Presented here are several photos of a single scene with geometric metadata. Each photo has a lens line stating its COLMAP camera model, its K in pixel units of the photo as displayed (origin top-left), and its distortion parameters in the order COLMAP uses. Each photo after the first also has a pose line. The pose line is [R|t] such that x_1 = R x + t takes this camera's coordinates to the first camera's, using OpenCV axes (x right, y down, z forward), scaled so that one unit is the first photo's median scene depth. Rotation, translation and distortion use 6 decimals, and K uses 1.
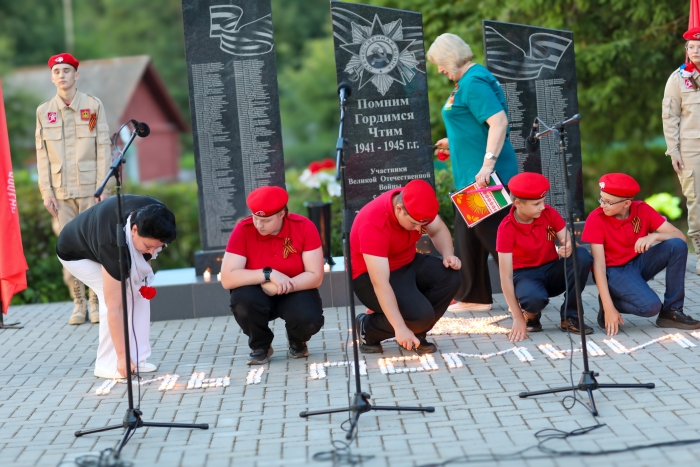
lens RADIAL K [[1753.1, 0, 343.7], [0, 1753.1, 236.4], [0, 0, 1]] dist [-0.136080, 0.000000]
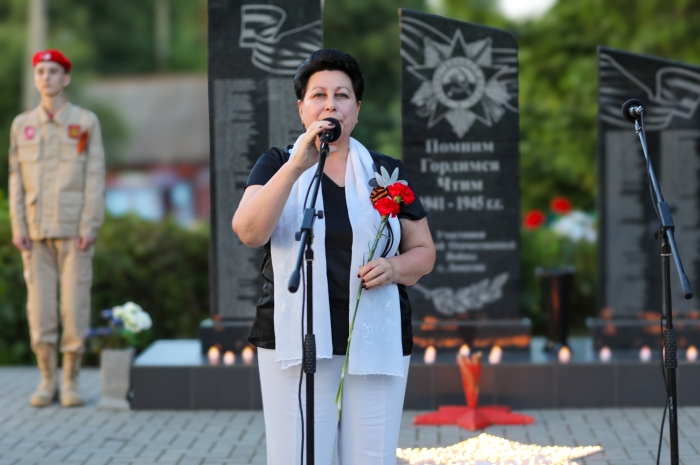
lens RADIAL K [[1753.1, 0, 347.0], [0, 1753.1, 233.4], [0, 0, 1]] dist [-0.136080, 0.000000]
pose [[0.995149, 0.071067, -0.068024, 0.028333], [-0.072430, 0.997215, -0.017782, -0.021366], [0.066571, 0.022623, 0.997525, 0.235944]]
